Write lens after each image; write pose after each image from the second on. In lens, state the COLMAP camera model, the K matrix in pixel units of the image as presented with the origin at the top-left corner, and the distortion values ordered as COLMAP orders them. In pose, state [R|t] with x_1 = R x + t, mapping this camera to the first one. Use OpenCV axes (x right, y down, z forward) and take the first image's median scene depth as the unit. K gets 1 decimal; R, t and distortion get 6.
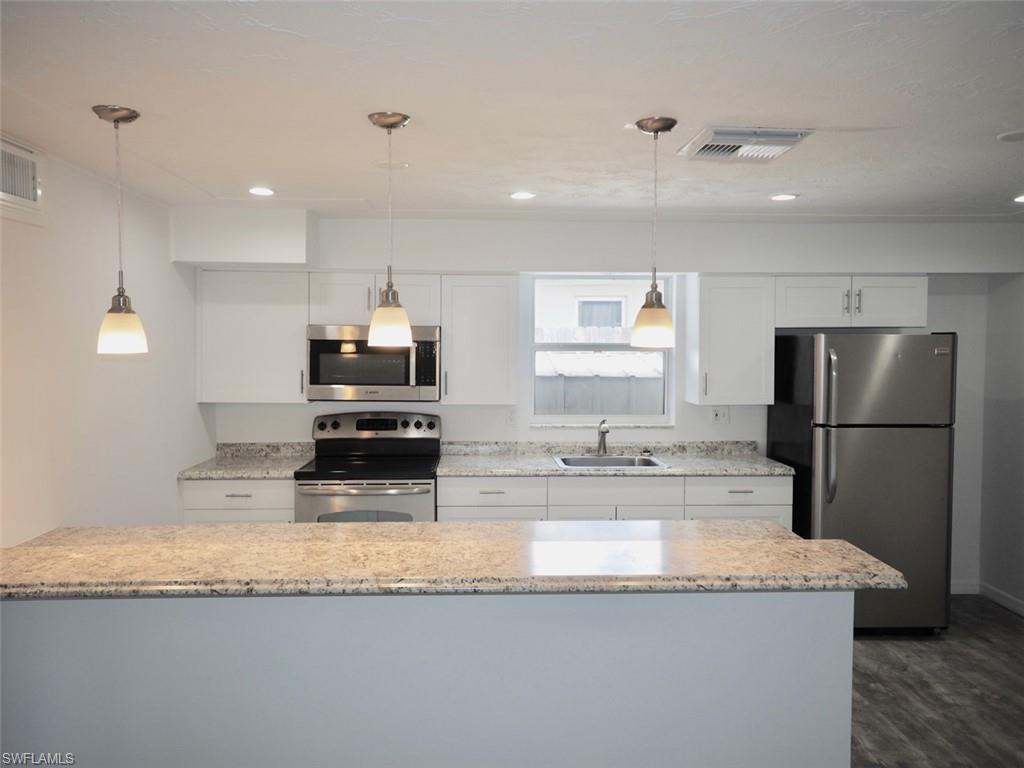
lens RADIAL K [[790.4, 0, 512.0], [0, 790.4, 384.0], [0, 0, 1]] dist [0.022392, 0.000547]
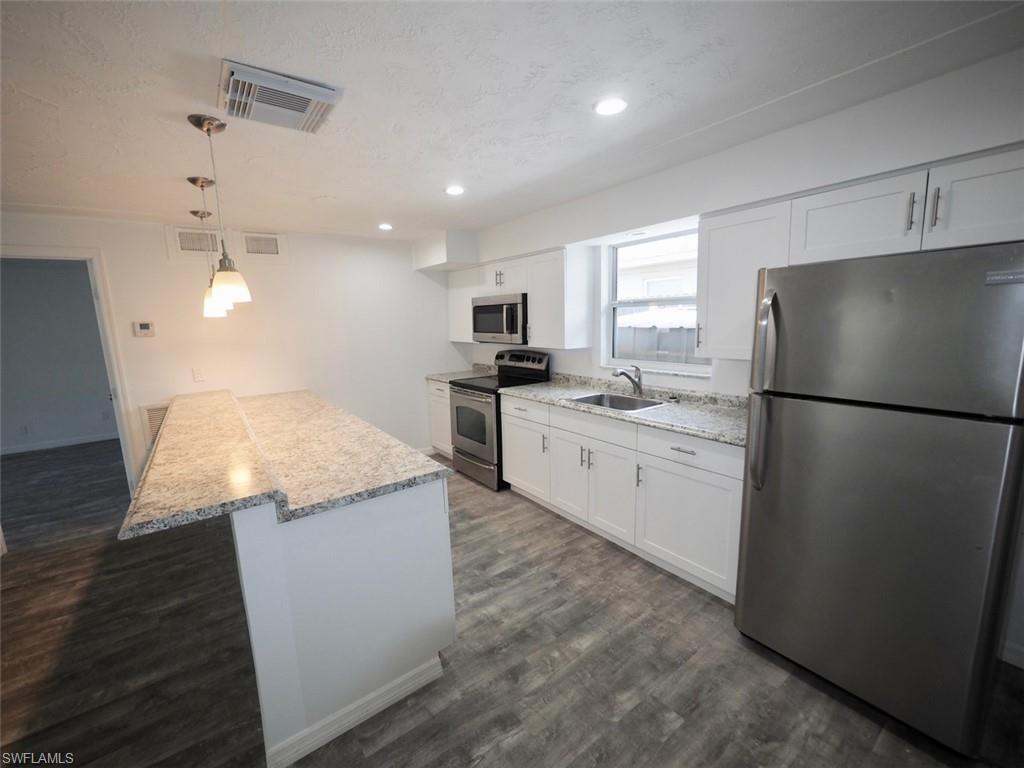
lens RADIAL K [[418.6, 0, 507.7], [0, 418.6, 386.1], [0, 0, 1]] dist [-0.003399, -0.000384]
pose [[0.546050, 0.114685, -0.829866, 0.540972], [-0.011770, 0.991538, 0.129283, -0.001677], [0.837670, -0.060827, 0.542779, 0.526726]]
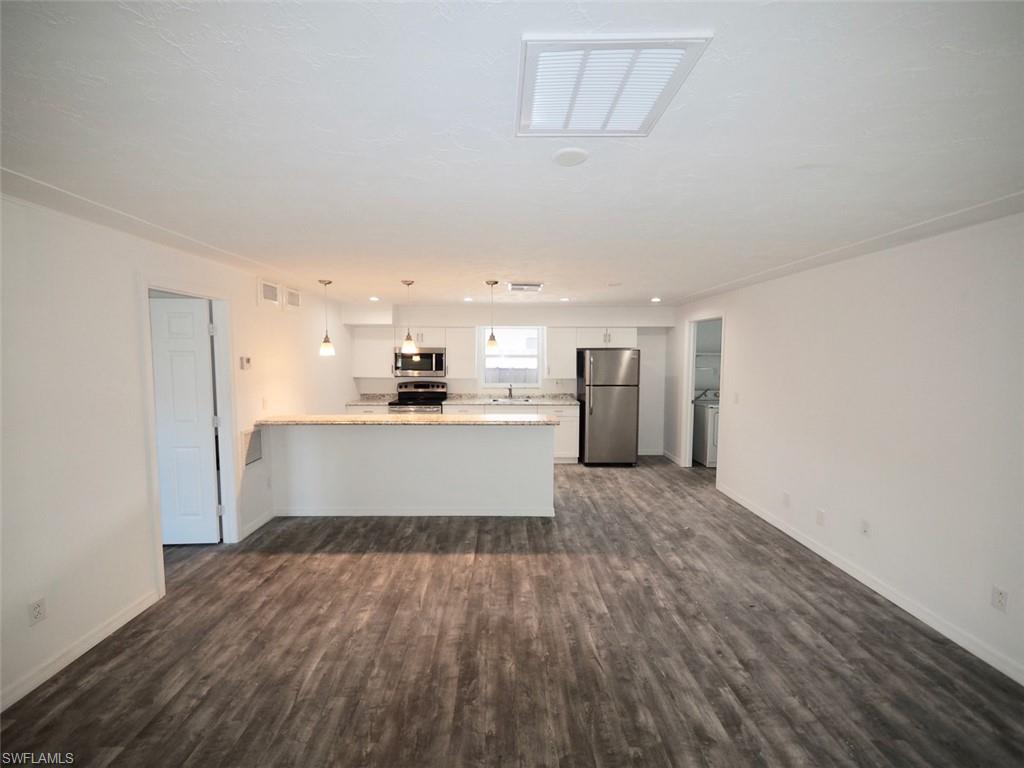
lens RADIAL K [[418.6, 0, 507.7], [0, 418.6, 386.1], [0, 0, 1]] dist [-0.003399, -0.000384]
pose [[0.999337, 0.001384, -0.036381, 0.160362], [-0.000911, 0.999915, 0.013007, 0.033673], [0.036396, -0.012965, 0.999253, -0.353261]]
